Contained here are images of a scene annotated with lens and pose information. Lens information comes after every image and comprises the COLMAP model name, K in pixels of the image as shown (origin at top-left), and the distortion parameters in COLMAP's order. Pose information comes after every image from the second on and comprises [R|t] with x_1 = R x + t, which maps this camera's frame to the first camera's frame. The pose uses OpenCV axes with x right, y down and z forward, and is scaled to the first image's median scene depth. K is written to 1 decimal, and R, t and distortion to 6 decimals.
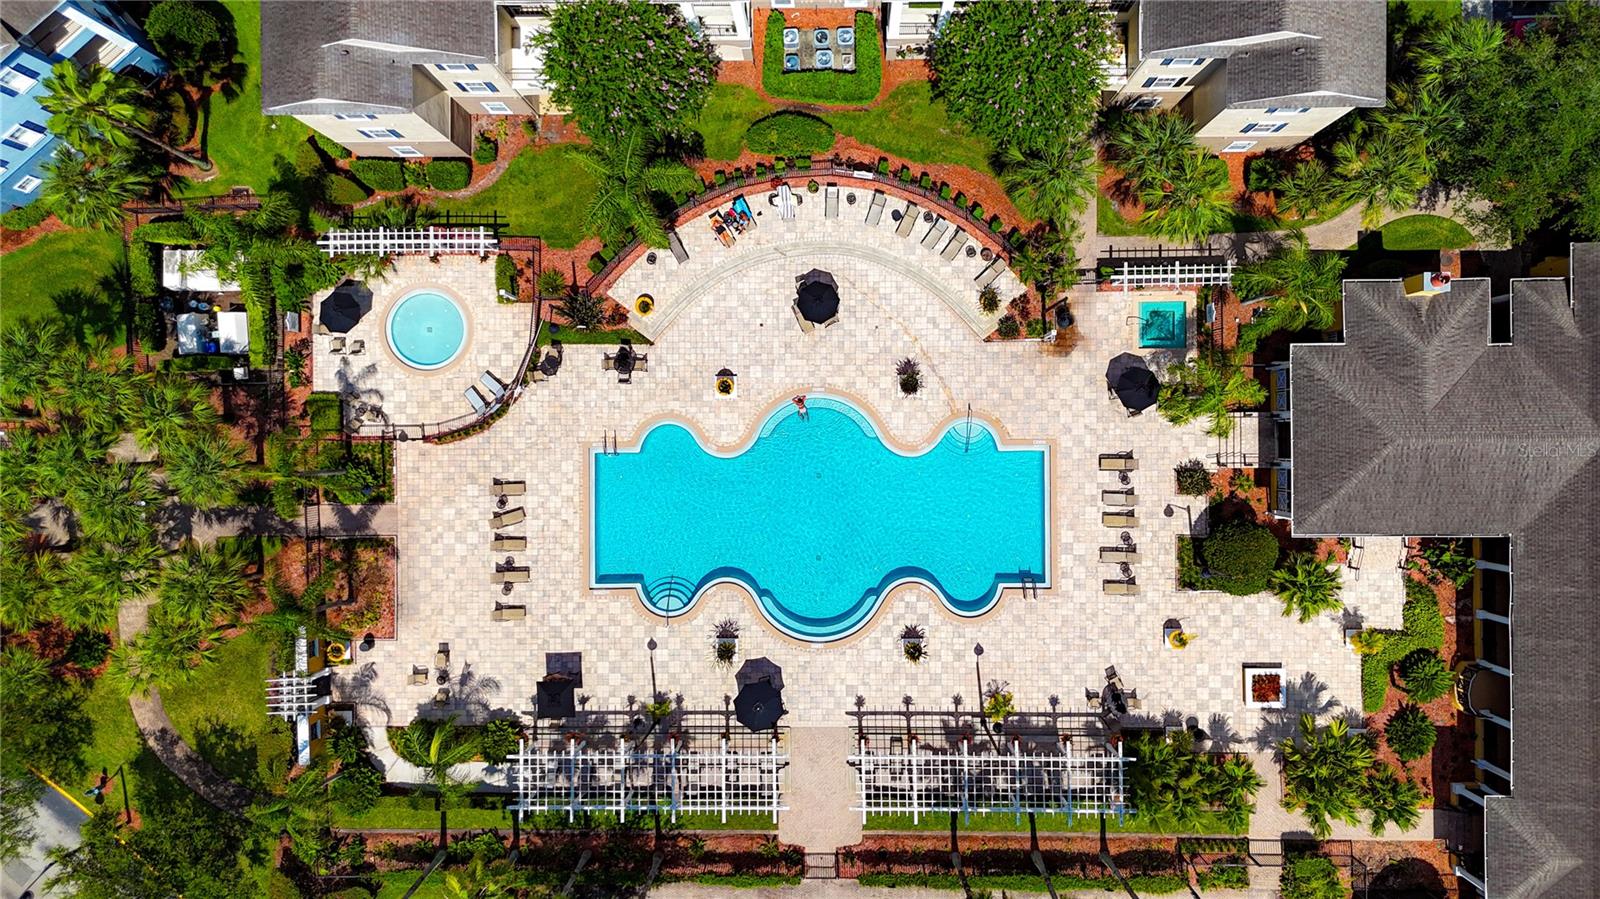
lens RADIAL K [[1176.9, 0, 808.6], [0, 1176.9, 433.1], [0, 0, 1]] dist [0.072427, -0.079430]
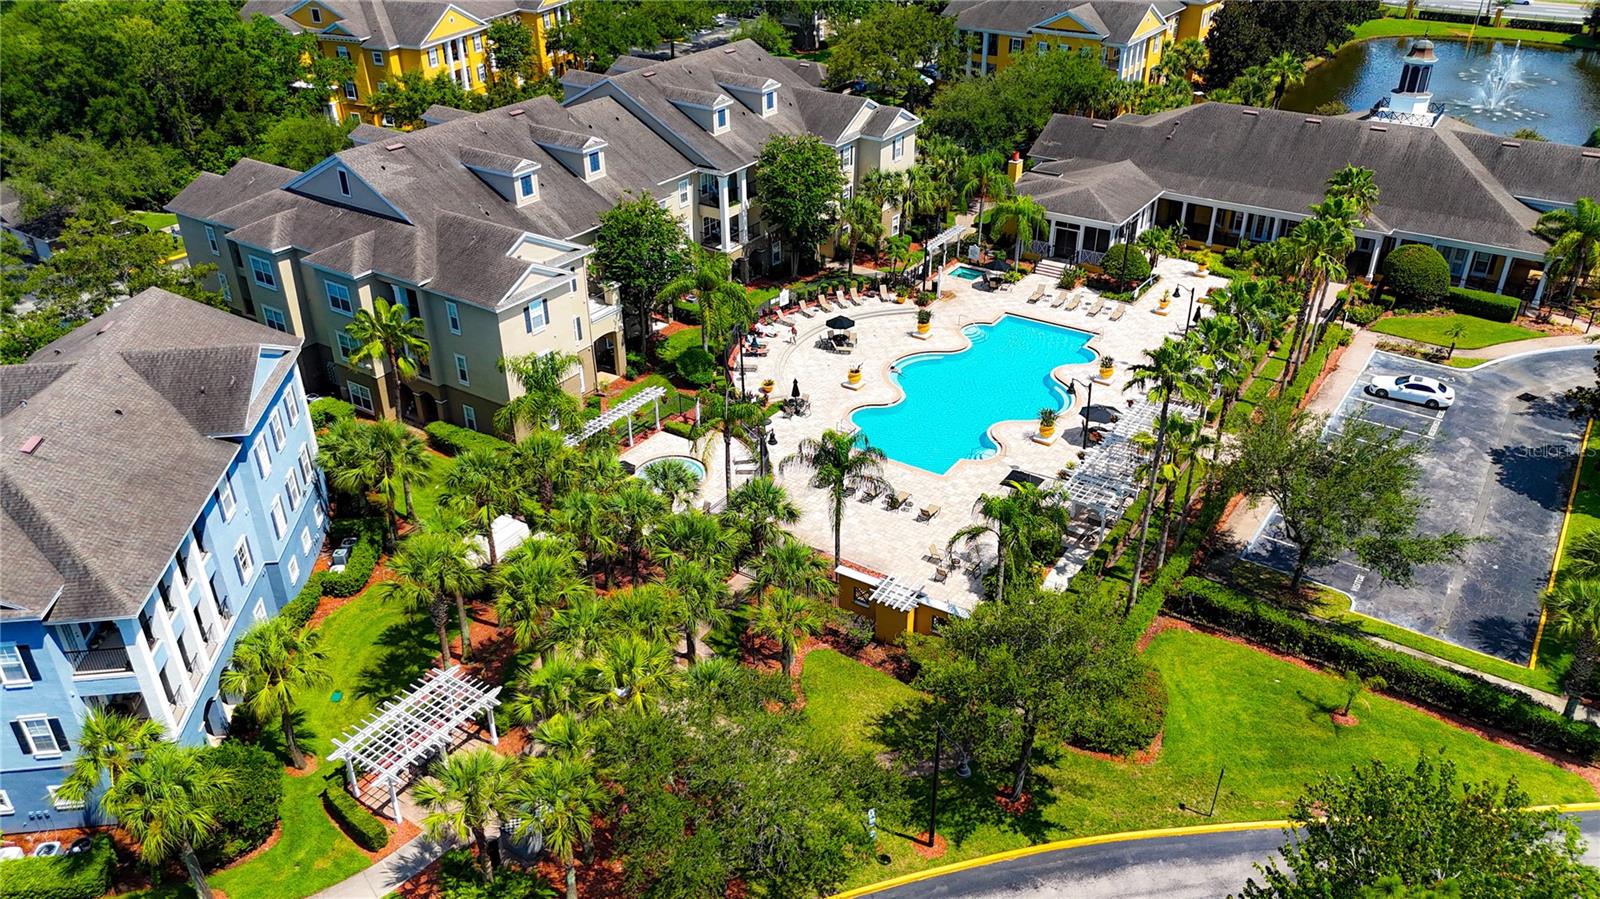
lens RADIAL K [[1176.9, 0, 805.3], [0, 1176.9, 443.7], [0, 0, 1]] dist [0.072427, -0.079430]
pose [[0.557105, -0.390290, 0.733013, -1.068703], [0.830390, 0.271674, -0.486461, 0.559098], [-0.009280, 0.879697, 0.475444, 0.449061]]
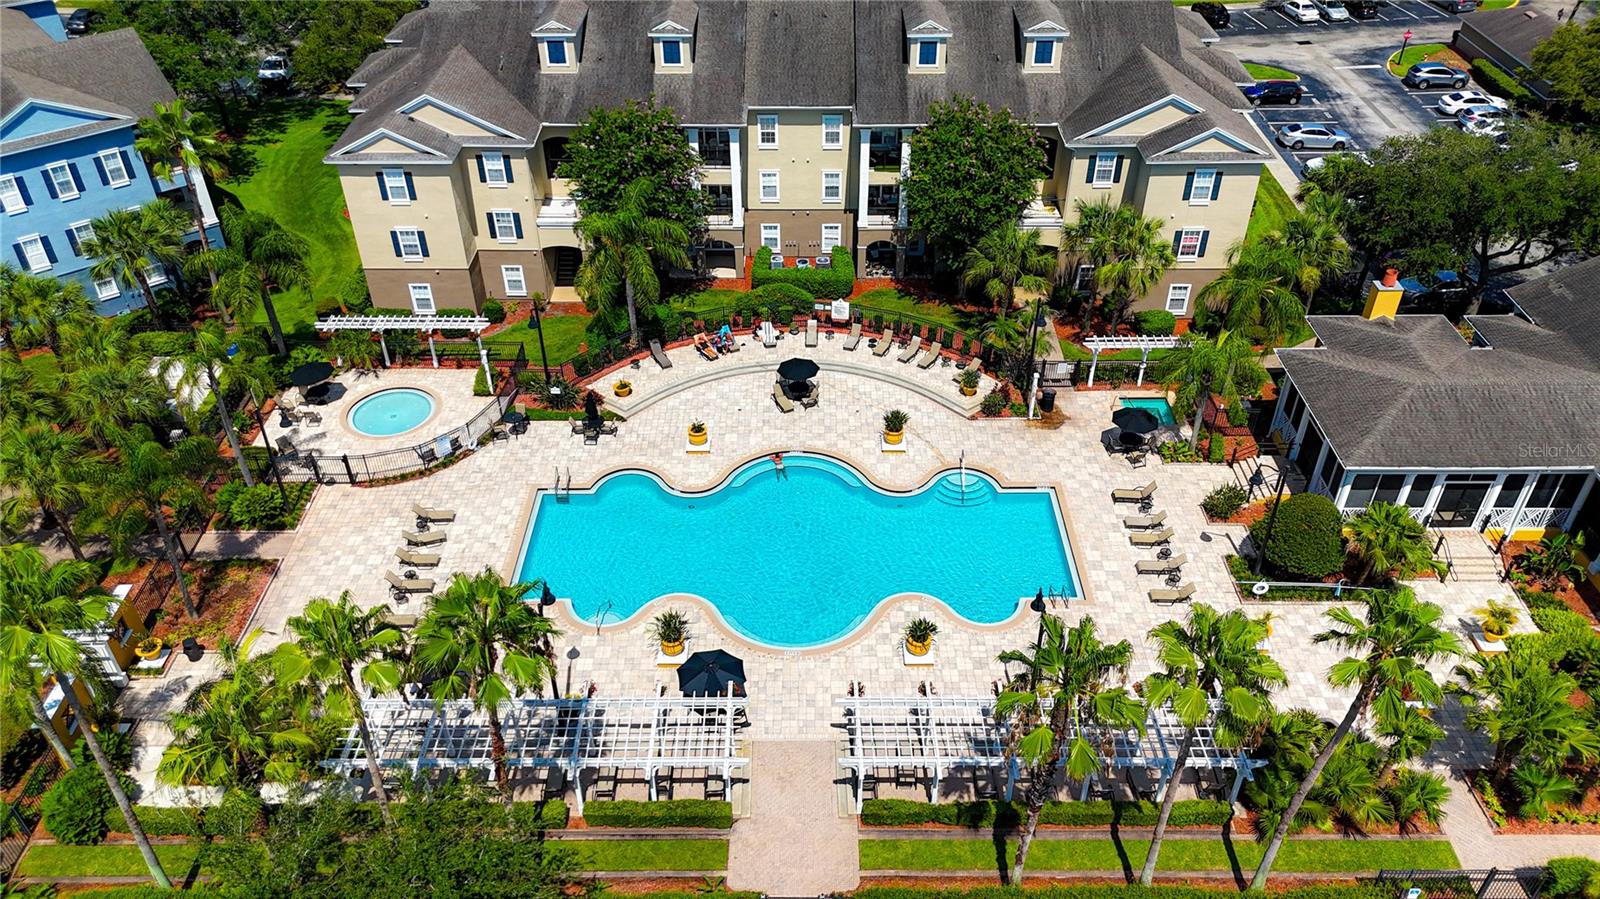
lens RADIAL K [[1176.9, 0, 806.4], [0, 1176.9, 443.6], [0, 0, 1]] dist [0.072427, -0.079430]
pose [[0.999714, 0.020669, 0.012058, 0.004394], [-0.002801, 0.601516, -0.798856, 0.707486], [-0.023764, 0.798593, 0.601402, 0.436927]]
